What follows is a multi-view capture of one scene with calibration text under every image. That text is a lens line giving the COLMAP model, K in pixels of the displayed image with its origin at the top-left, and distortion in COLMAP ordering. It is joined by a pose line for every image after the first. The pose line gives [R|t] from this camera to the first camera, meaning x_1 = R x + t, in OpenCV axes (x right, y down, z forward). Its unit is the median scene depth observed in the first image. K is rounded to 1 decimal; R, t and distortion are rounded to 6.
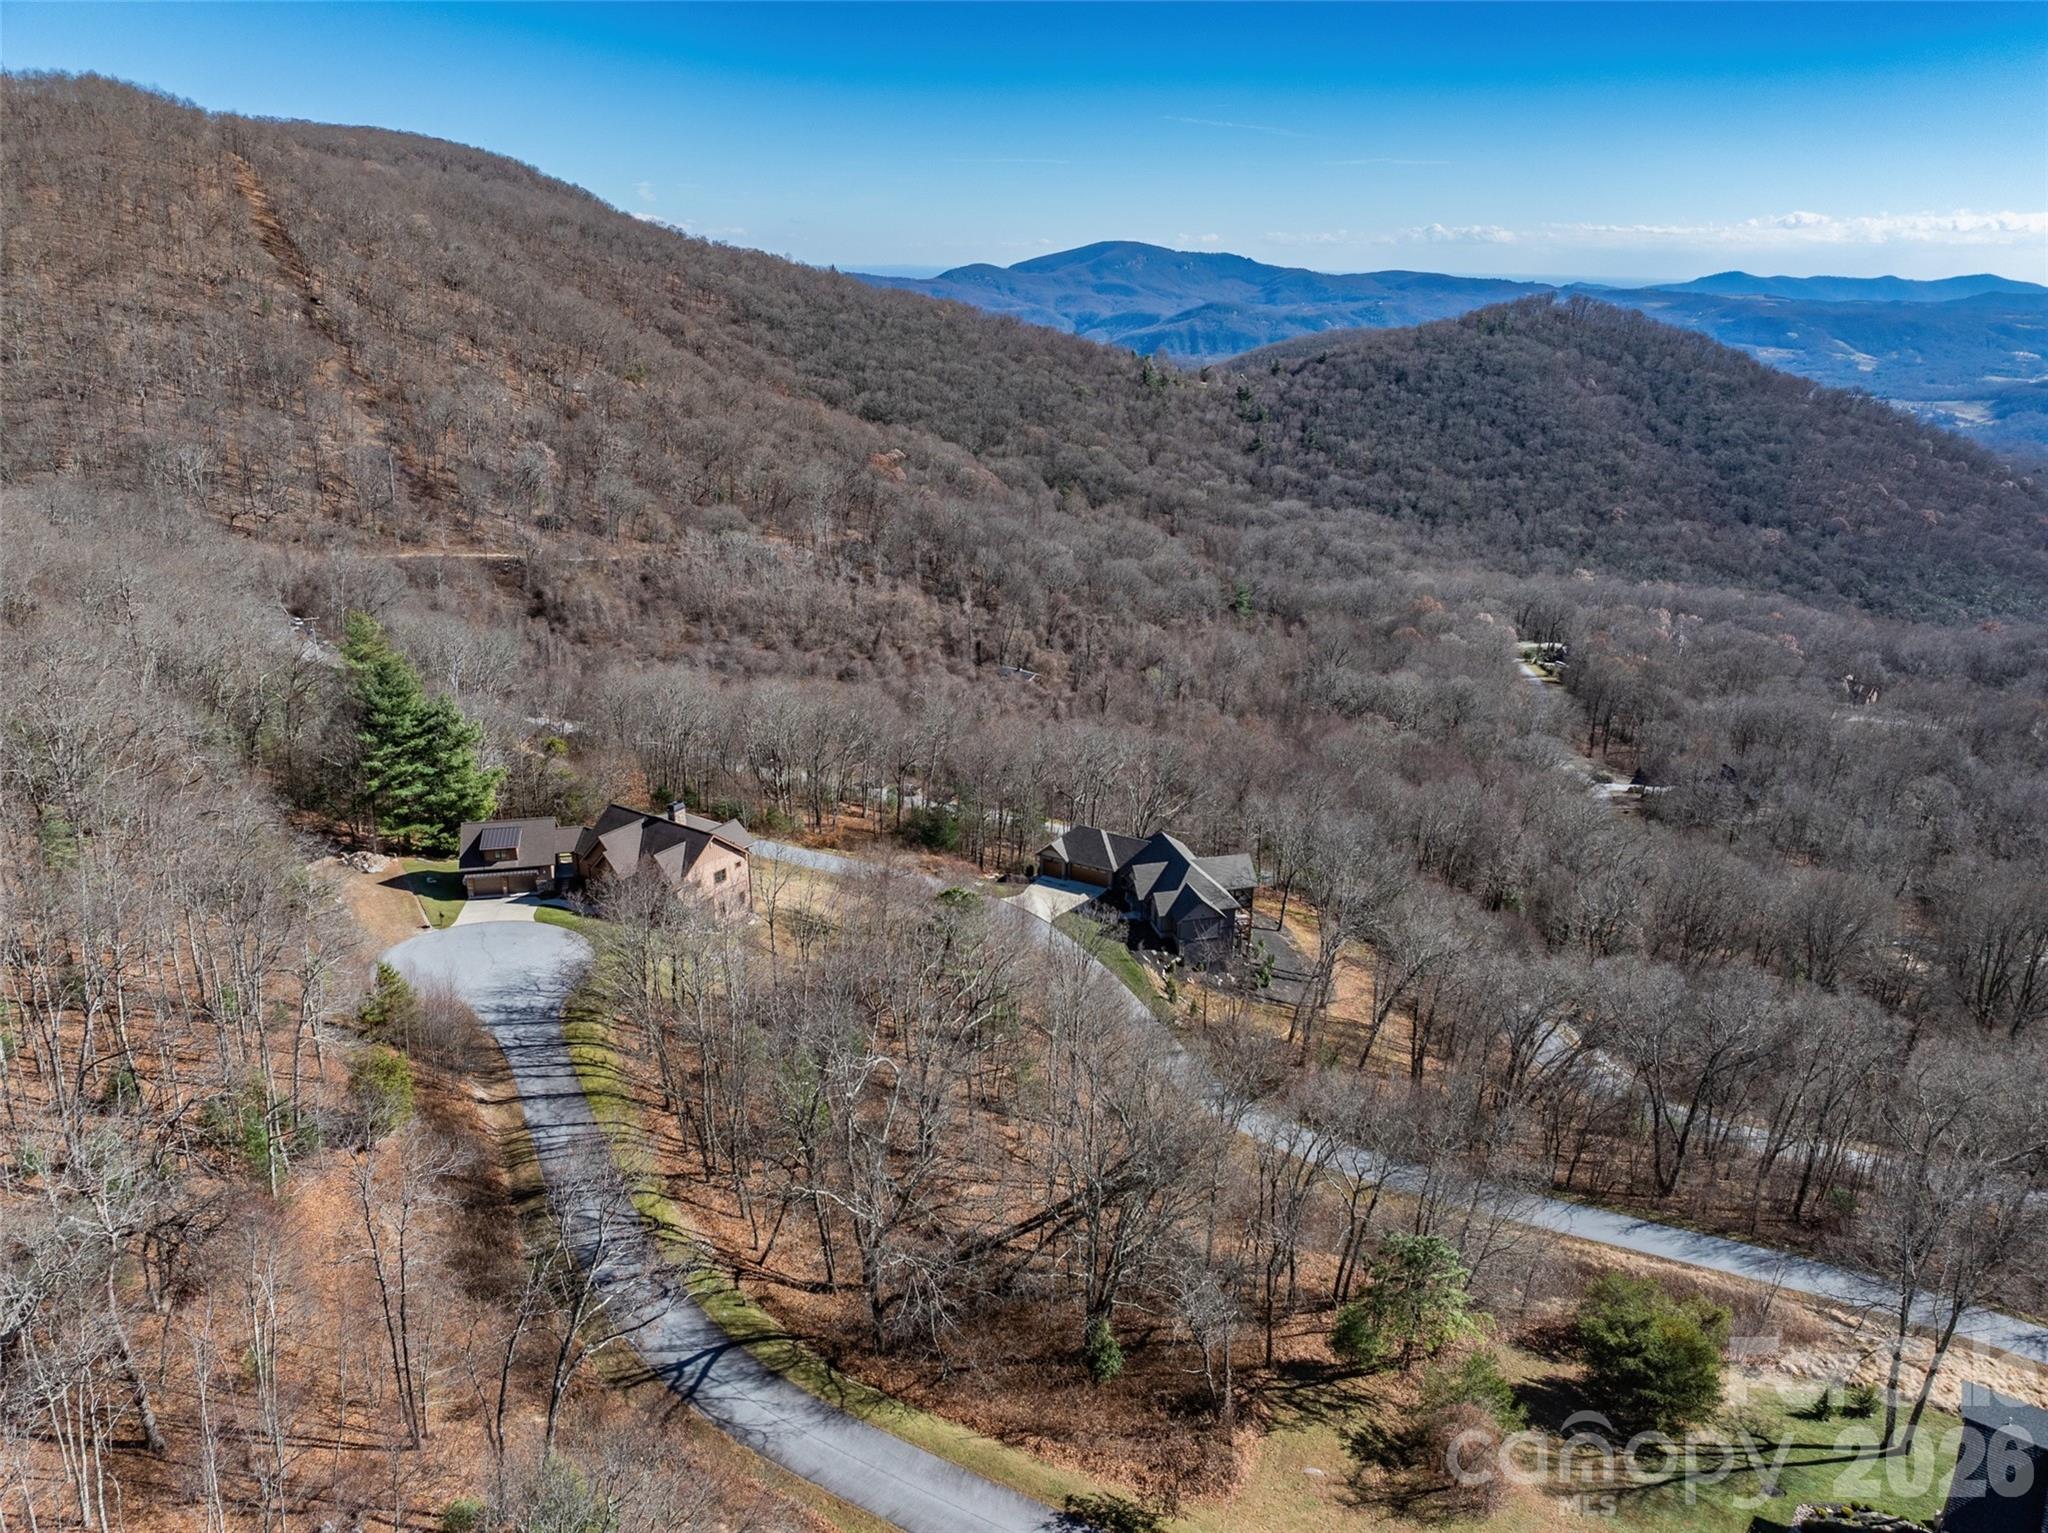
lens RADIAL K [[1447.4, 0, 1033.4], [0, 1447.4, 761.5], [0, 0, 1]] dist [-0.035199, -0.001536]
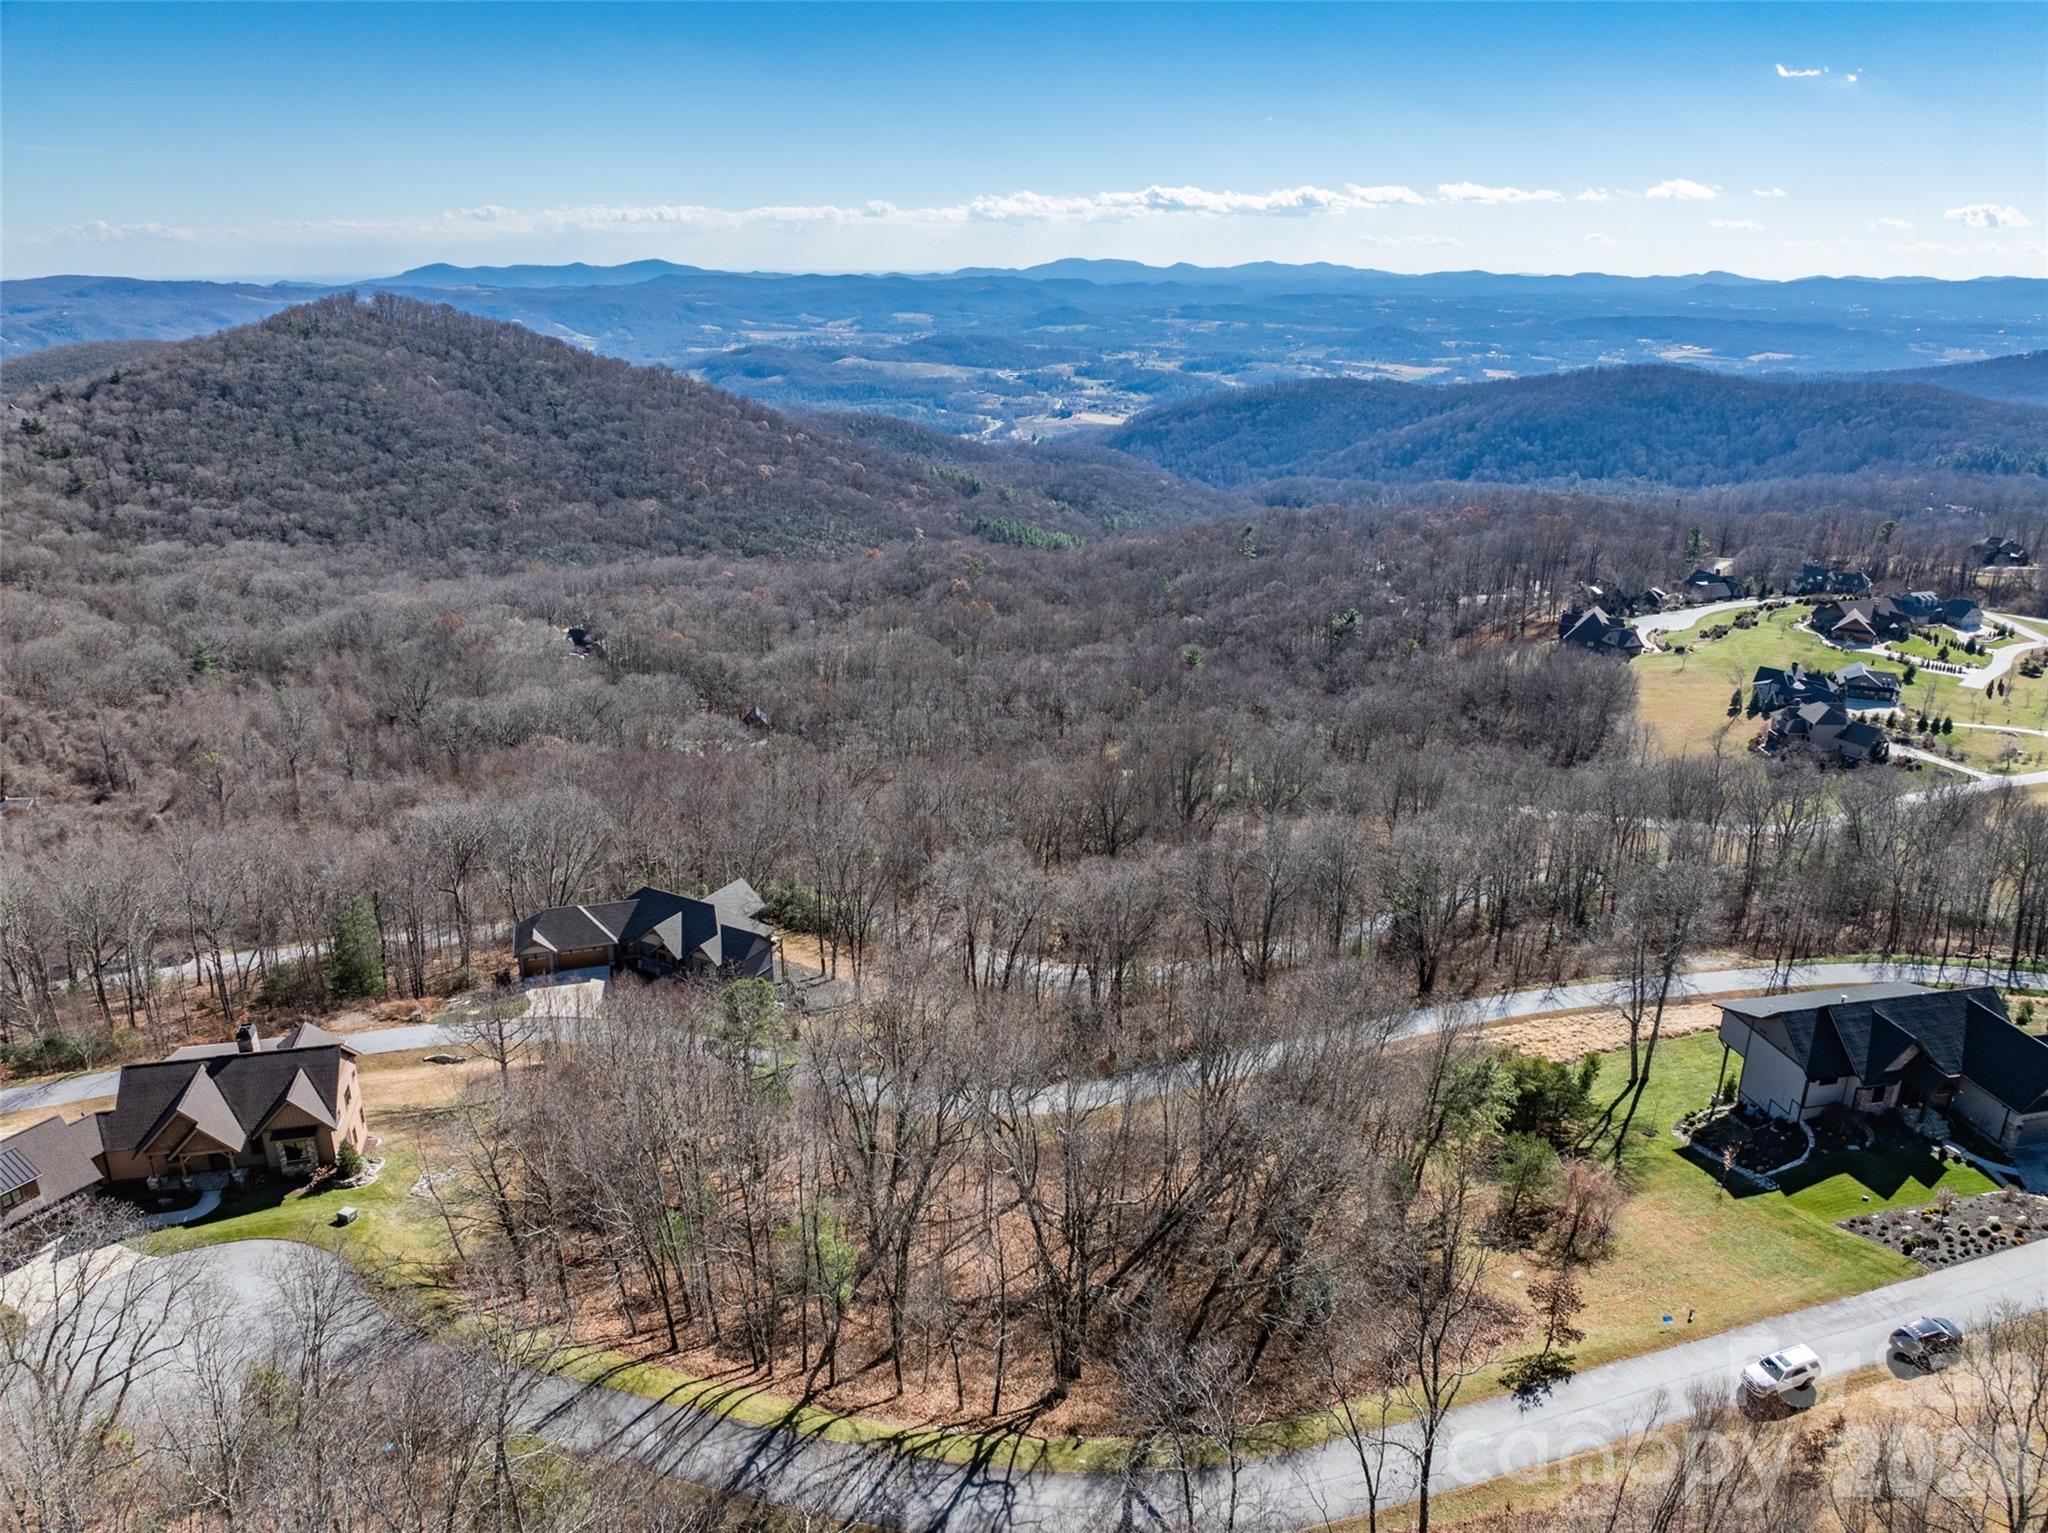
lens RADIAL K [[1447.4, 0, 1035.0], [0, 1447.4, 754.7], [0, 0, 1]] dist [-0.035199, -0.001536]
pose [[0.684920, -0.245298, 0.686086, -0.117610], [0.245656, 0.964236, 0.099506, -0.020778], [-0.685957, 0.100388, 0.720684, 0.054632]]
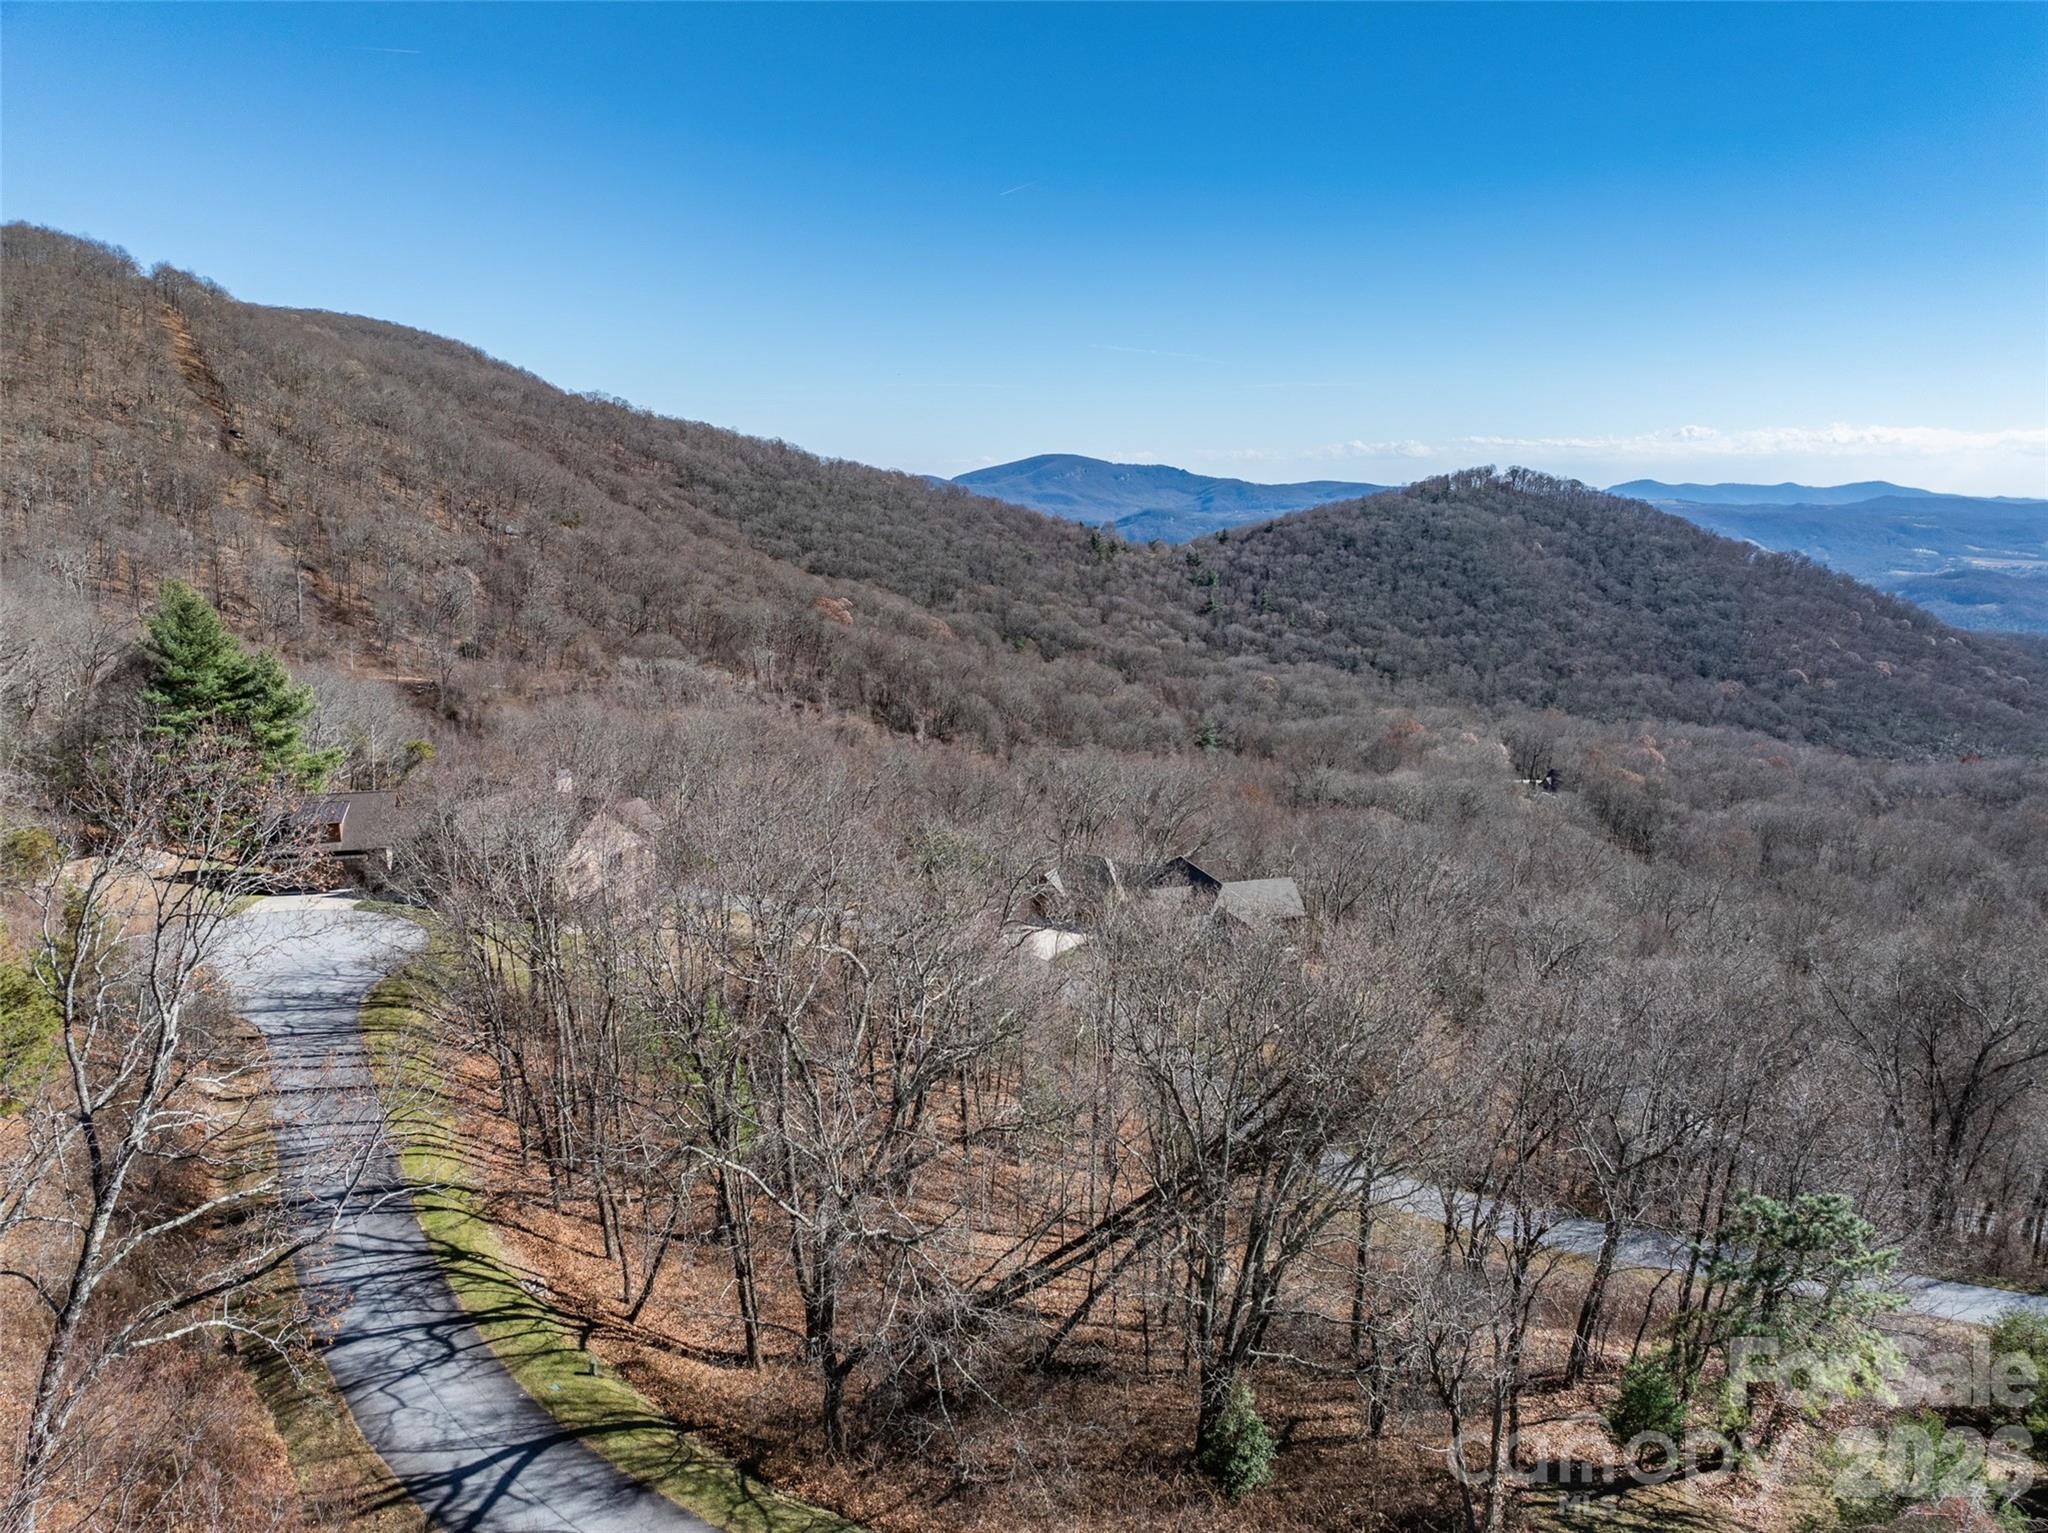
lens RADIAL K [[1447.4, 0, 1035.9], [0, 1447.4, 753.8], [0, 0, 1]] dist [-0.035199, -0.001536]
pose [[0.999130, -0.010301, 0.040405, -0.008076], [0.016075, 0.989257, -0.145298, 0.036442], [-0.038474, 0.145821, 0.988563, 0.066773]]
